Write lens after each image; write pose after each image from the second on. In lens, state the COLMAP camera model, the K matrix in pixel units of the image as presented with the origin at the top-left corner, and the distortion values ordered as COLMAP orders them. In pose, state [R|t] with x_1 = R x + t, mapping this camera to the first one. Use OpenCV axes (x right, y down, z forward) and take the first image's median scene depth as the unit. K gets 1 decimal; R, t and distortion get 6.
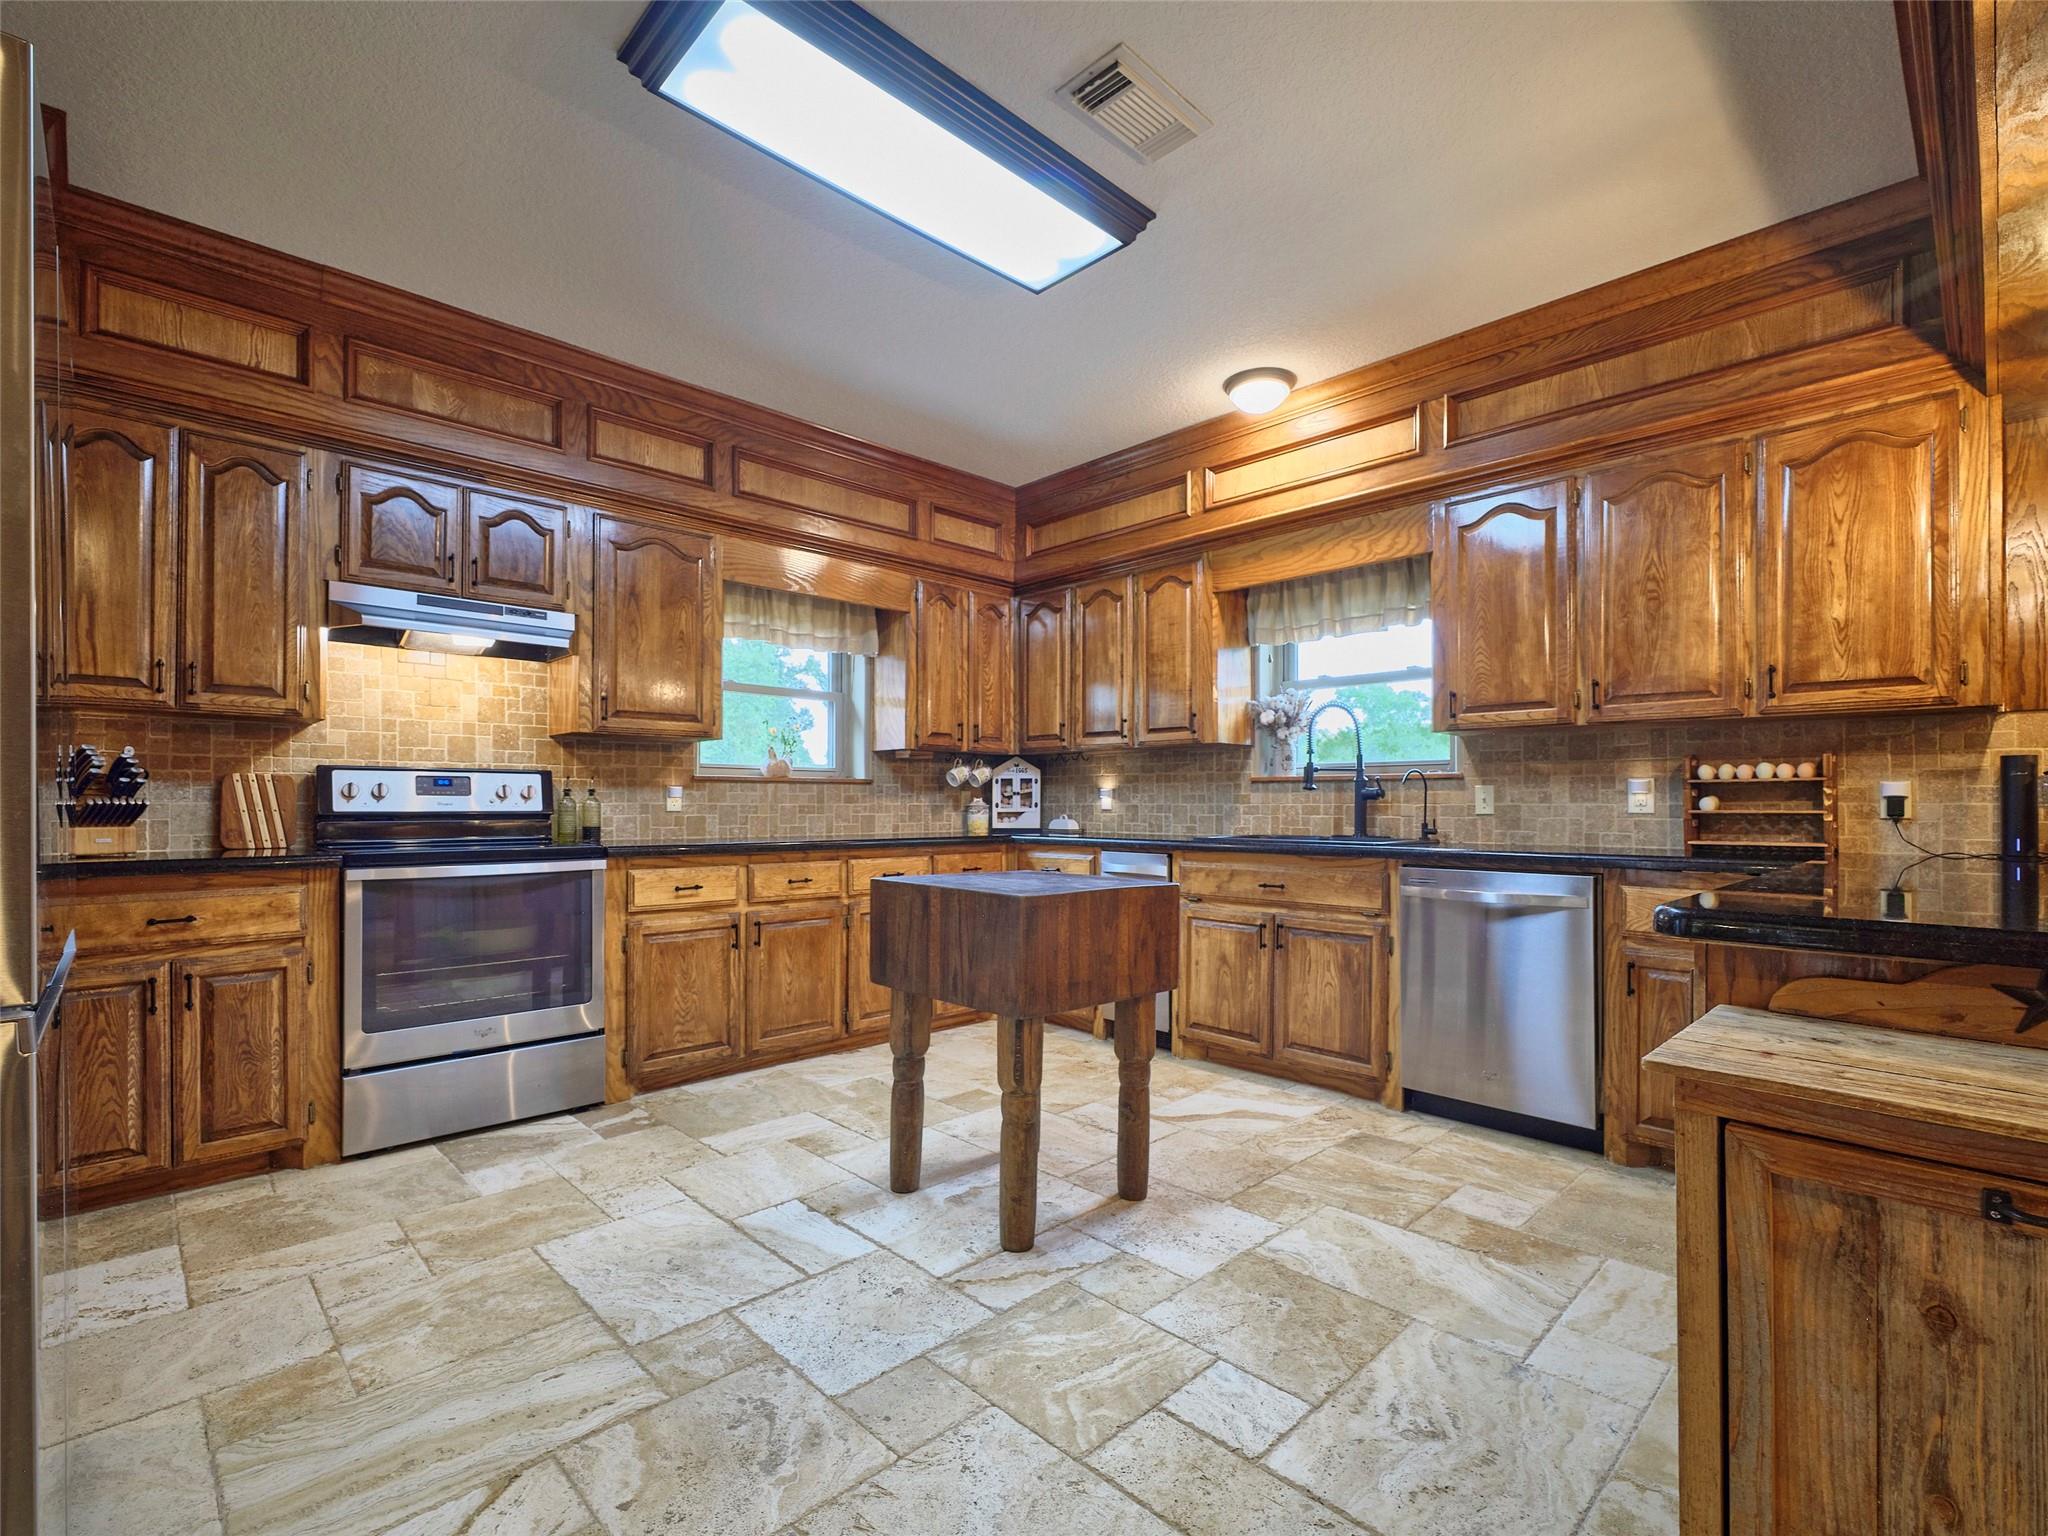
lens RADIAL K [[936.7, 0, 1015.3], [0, 936.7, 800.6], [0, 0, 1]] dist [-0.000970, 0.000030]
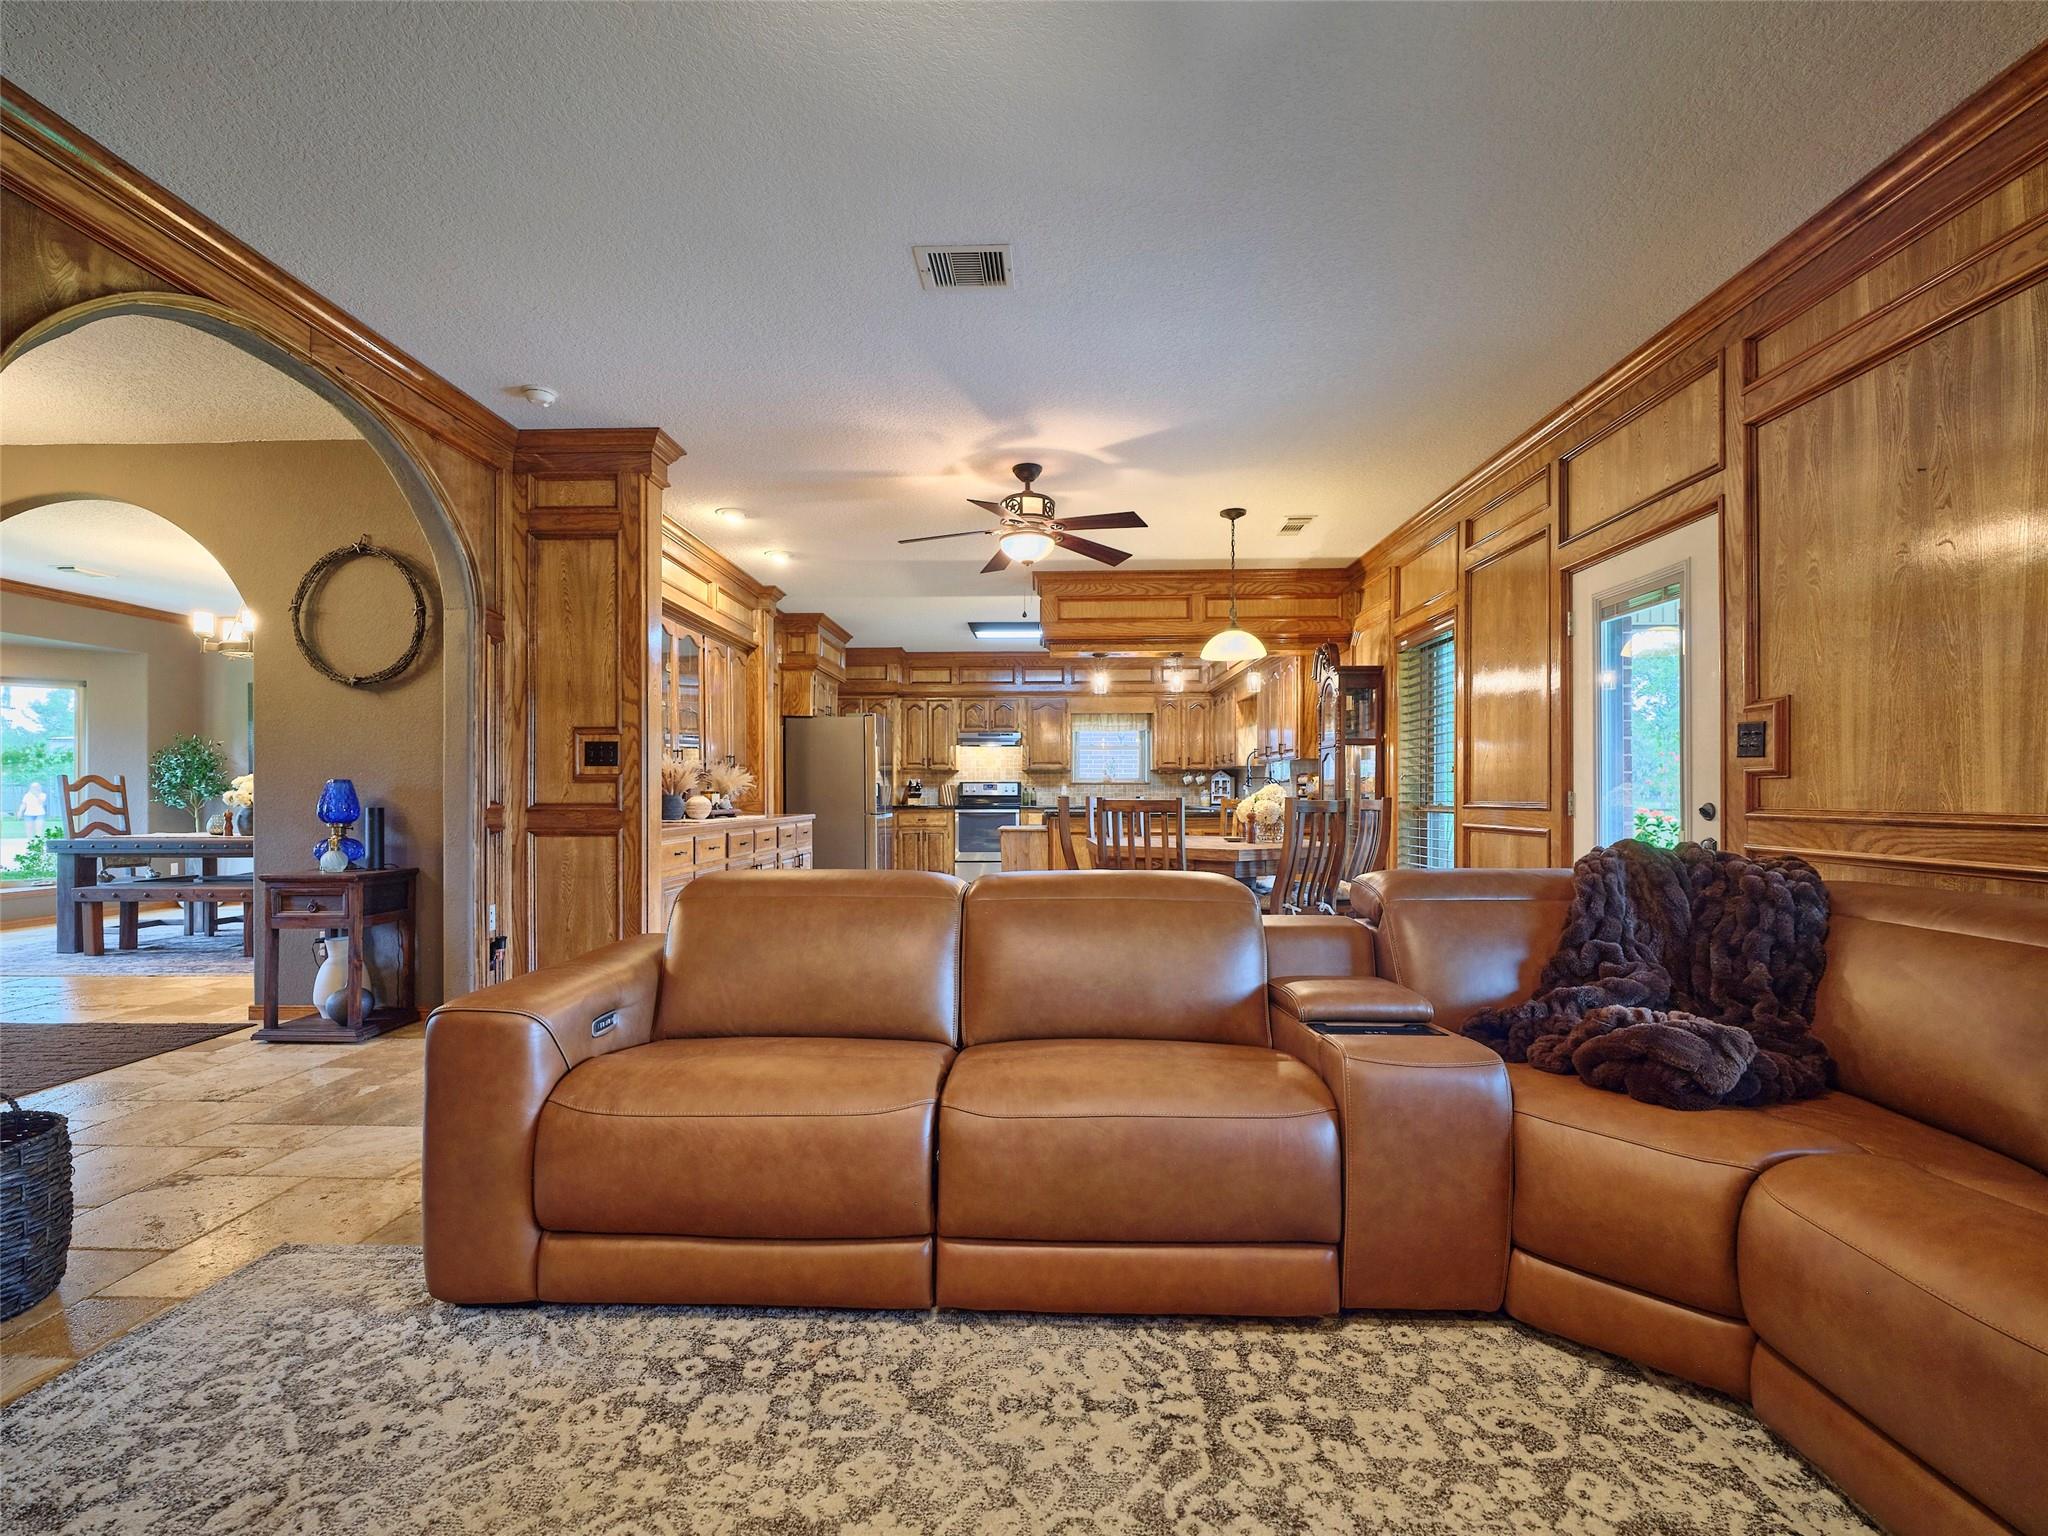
lens RADIAL K [[933.7, 0, 1024.3], [0, 933.7, 794.0], [0, 0, 1]] dist [-0.002080, 0.000349]
pose [[0.704136, -0.002088, -0.710062, 1.446938], [0.004945, 0.999986, 0.001963, 0.001533], [0.710048, -0.004893, 0.704137, -0.988858]]
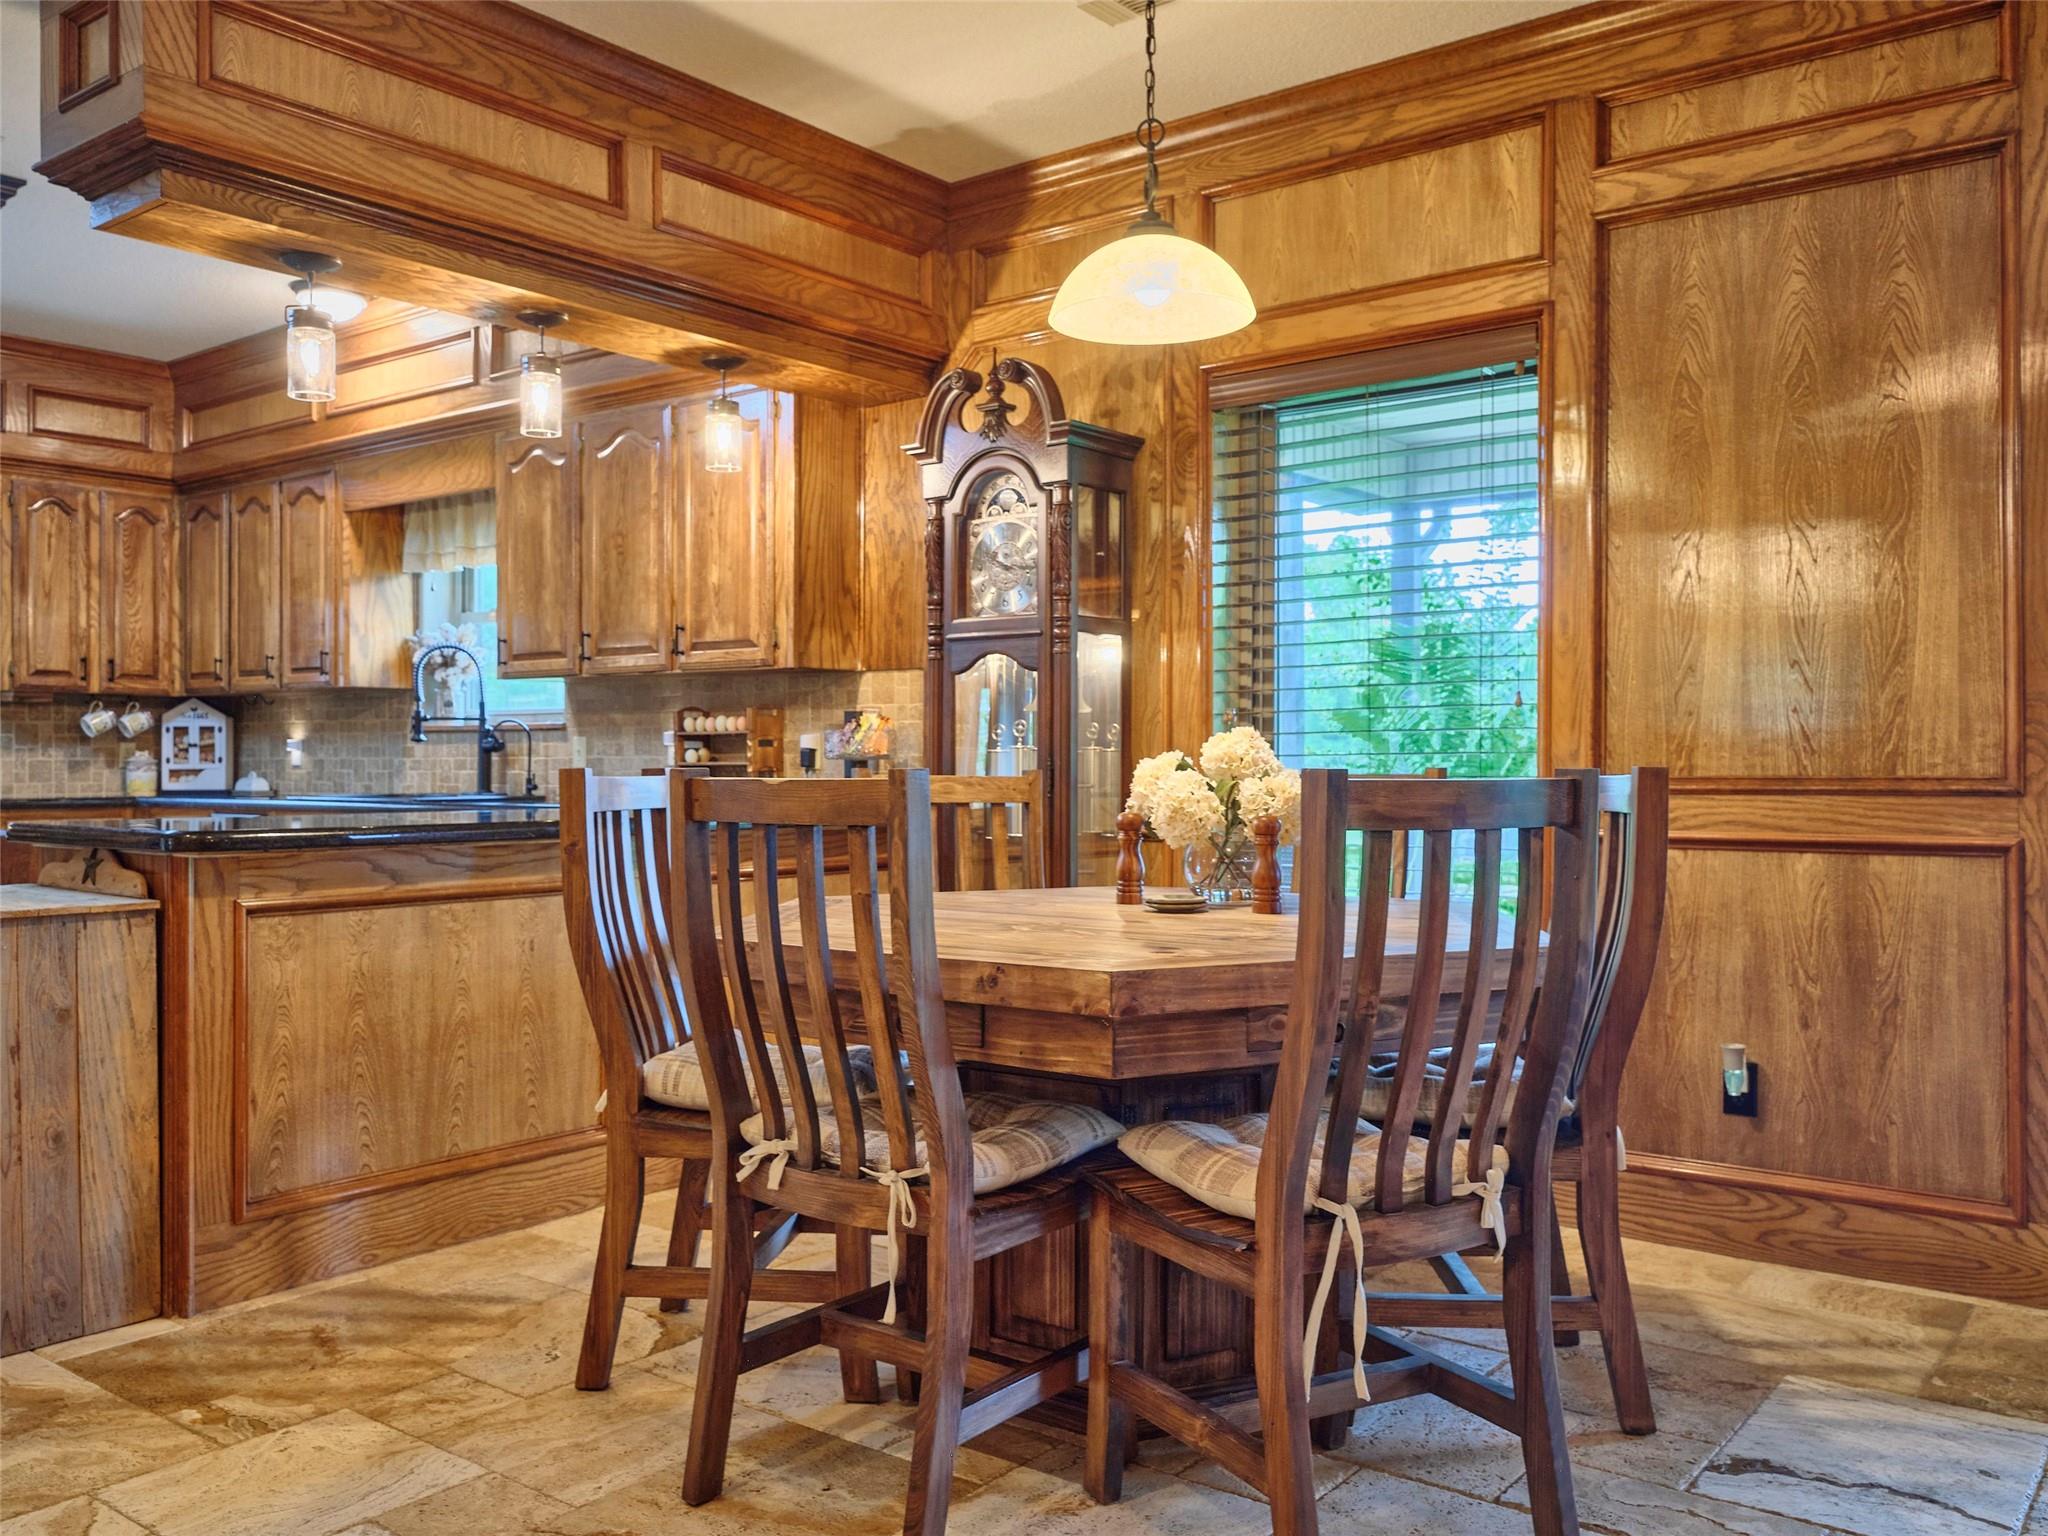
lens RADIAL K [[1677.3, 0, 1019.1], [0, 1677.3, 778.4], [0, 0, 1]] dist [-0.001473, -0.002514]
pose [[0.989379, -0.003575, 0.145317, 0.581148], [0.001613, 0.999906, 0.013617, 0.002626], [-0.145352, -0.013238, 0.989291, -0.594355]]
